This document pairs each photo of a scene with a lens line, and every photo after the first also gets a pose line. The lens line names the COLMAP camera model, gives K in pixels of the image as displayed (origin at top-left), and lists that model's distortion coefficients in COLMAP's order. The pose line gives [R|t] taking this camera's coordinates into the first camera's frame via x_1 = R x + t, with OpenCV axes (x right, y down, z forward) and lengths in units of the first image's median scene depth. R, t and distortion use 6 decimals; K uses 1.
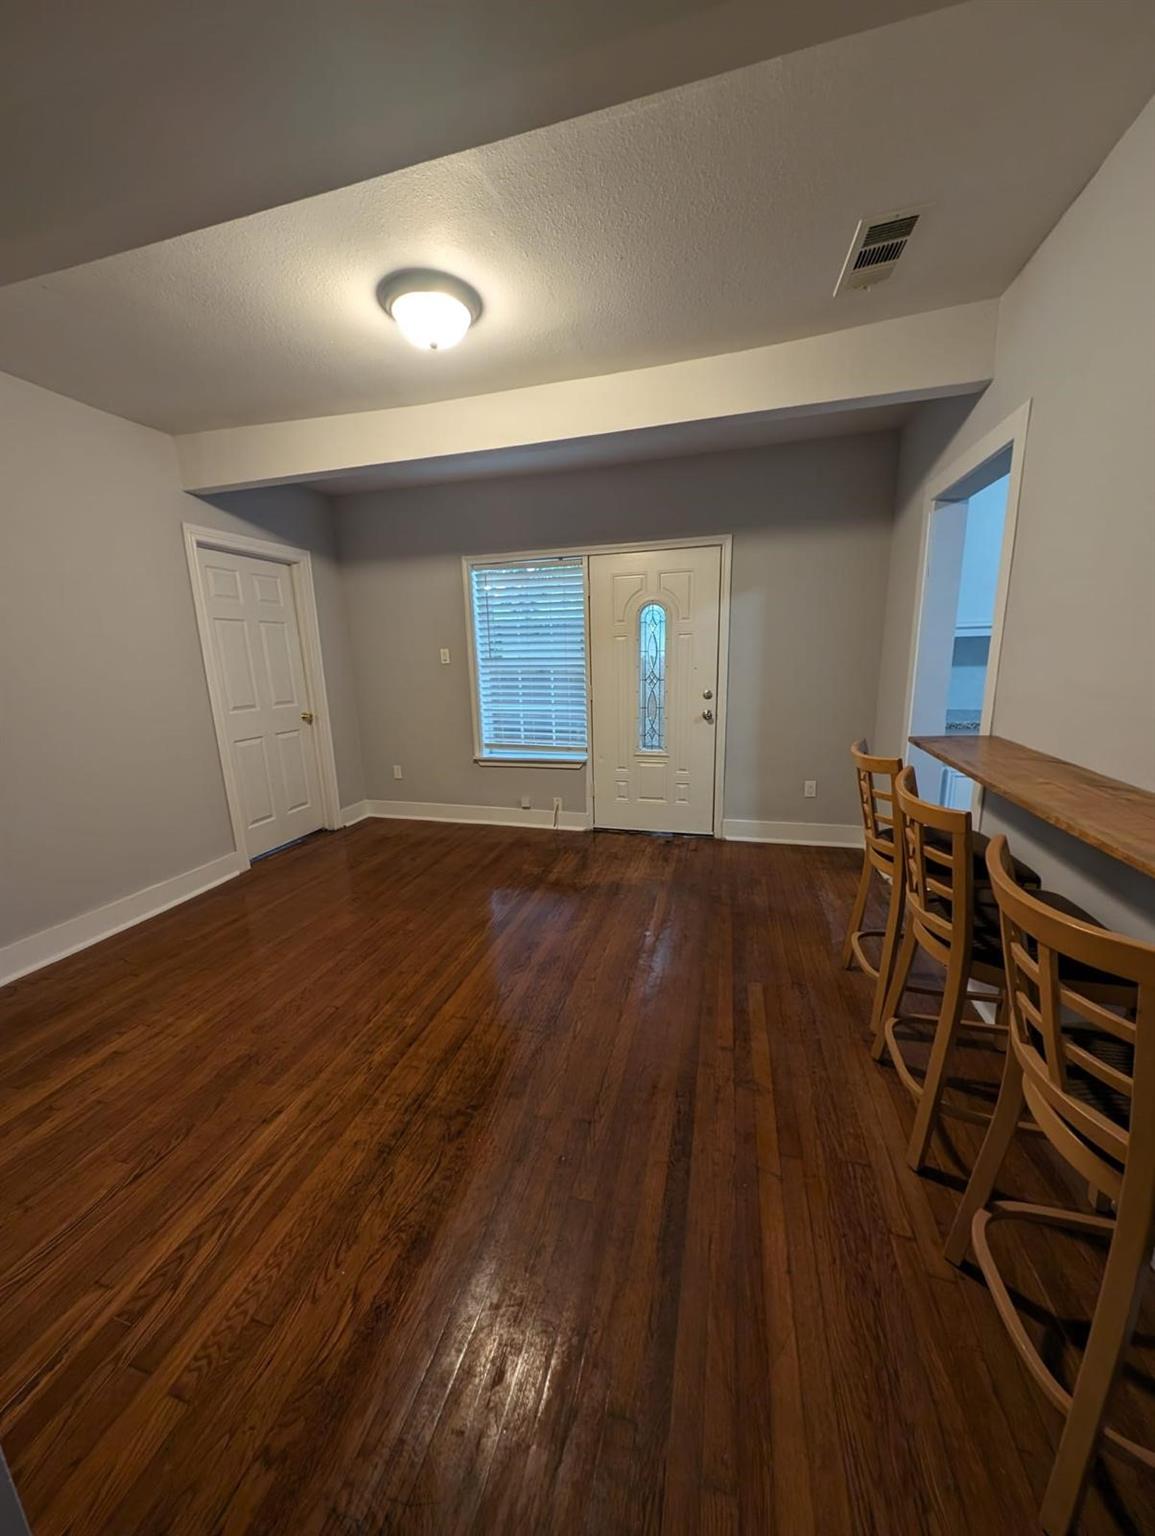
lens RADIAL K [[558.3, 0, 583.1], [0, 558.3, 769.2], [0, 0, 1]] dist [-0.000230, 0.000013]
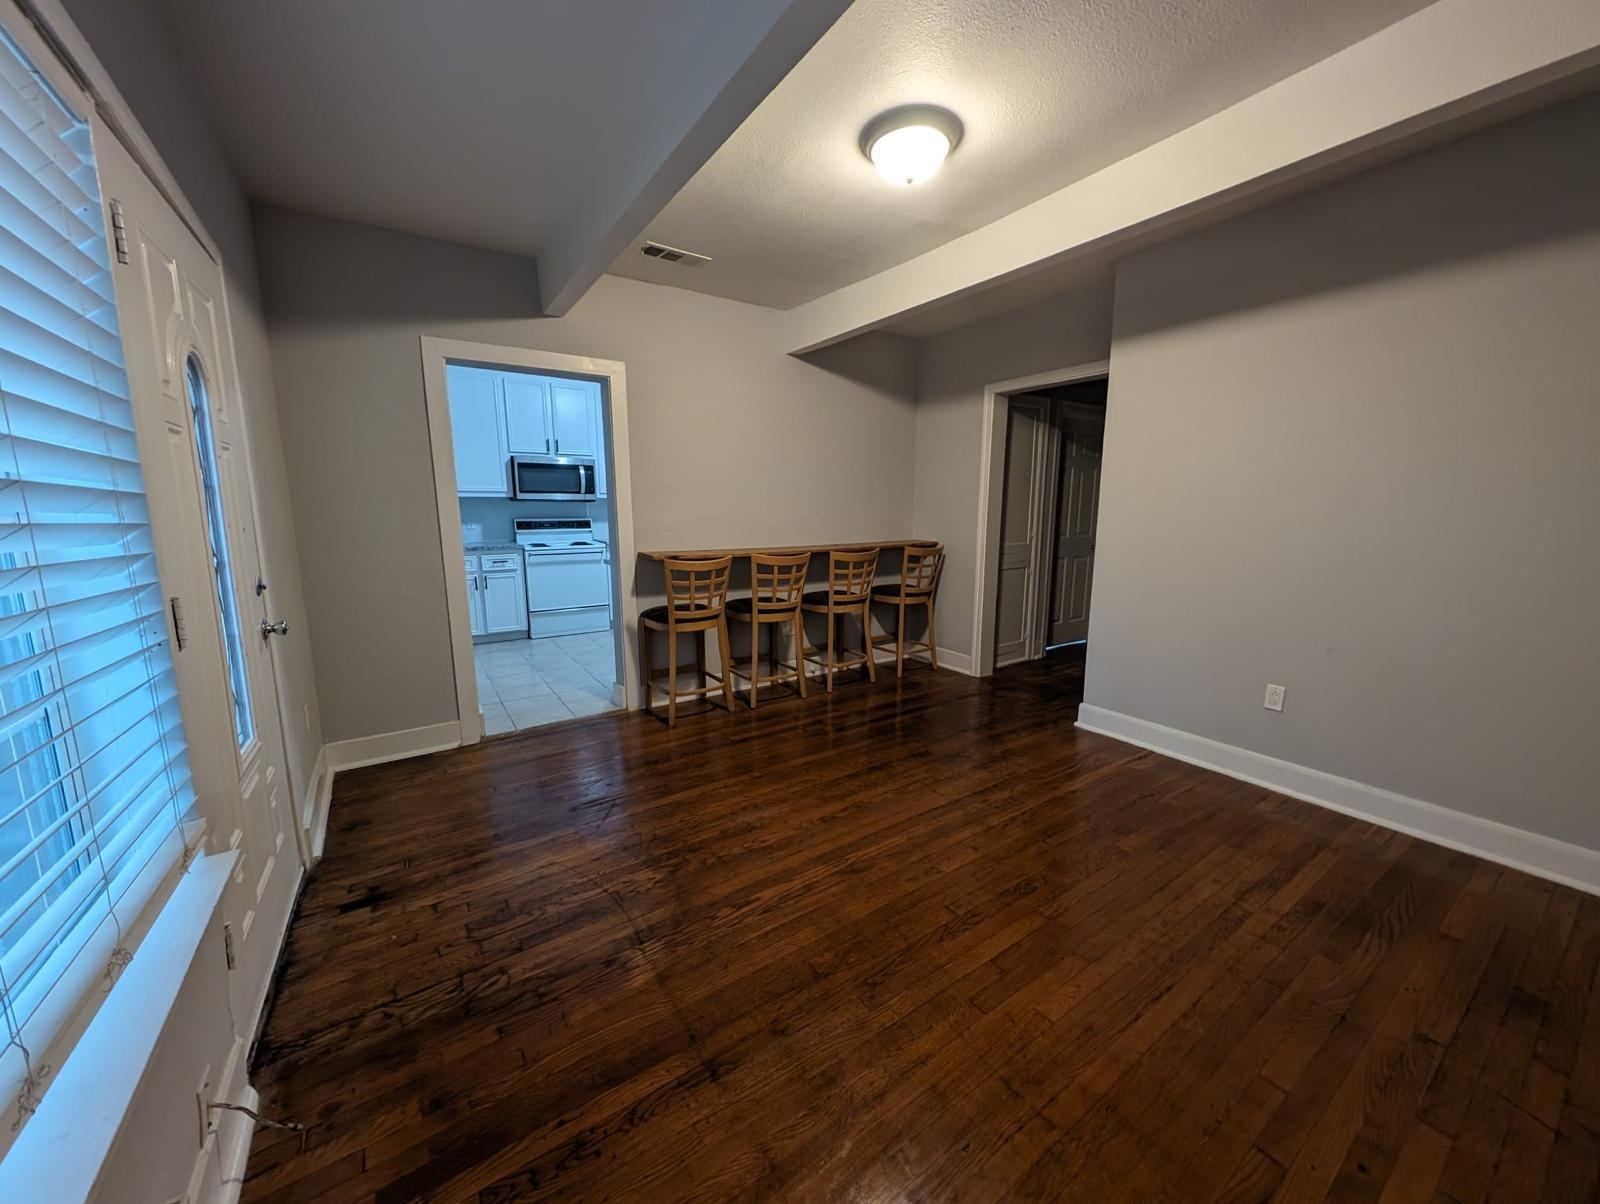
lens RADIAL K [[581.6, 0, 796.6], [0, 581.6, 603.3], [0, 0, 1]] dist [-0.000230, 0.000013]
pose [[-0.753180, -0.080555, 0.652864, -0.477320], [0.155211, 0.942689, 0.295376, -0.217978], [-0.639241, 0.323803, -0.697511, 1.185756]]
